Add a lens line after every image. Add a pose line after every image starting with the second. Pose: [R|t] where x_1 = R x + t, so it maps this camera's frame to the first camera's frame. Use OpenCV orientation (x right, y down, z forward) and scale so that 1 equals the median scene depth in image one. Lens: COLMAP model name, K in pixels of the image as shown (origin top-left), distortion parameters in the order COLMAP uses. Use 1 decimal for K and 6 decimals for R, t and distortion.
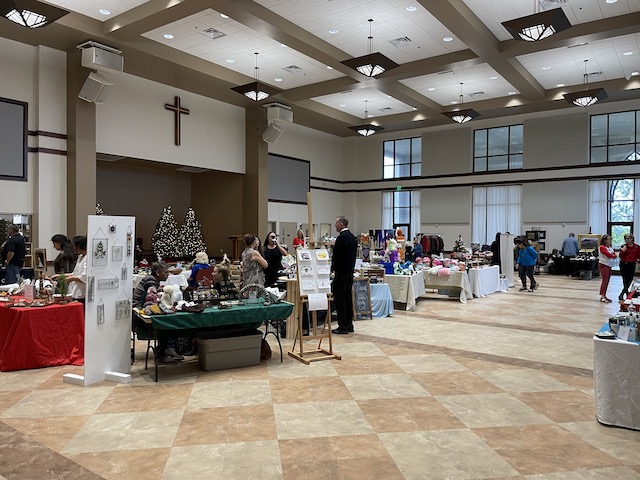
lens RADIAL K [[488.3, 0, 320.0], [0, 488.3, 240.0], [0, 0, 1]] dist [0.072582, -0.100051]
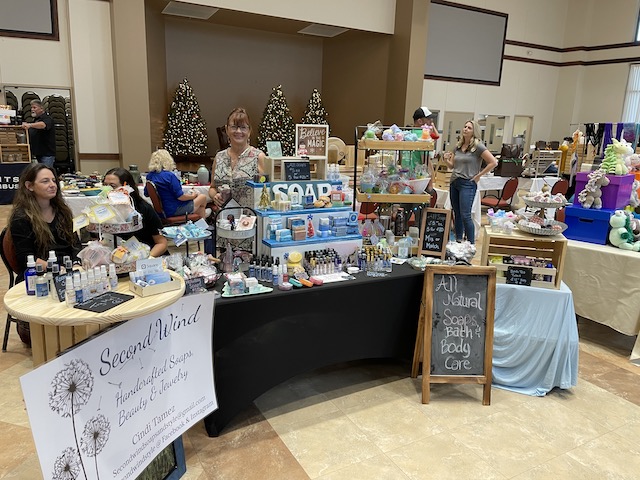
lens RADIAL K [[488.3, 0, 320.0], [0, 488.3, 240.0], [0, 0, 1]] dist [0.072582, -0.100051]
pose [[0.910398, 0.118714, -0.396337, 0.065929], [-0.036820, 0.977397, 0.208180, 0.001506], [0.412093, -0.174933, 0.894191, 0.383952]]
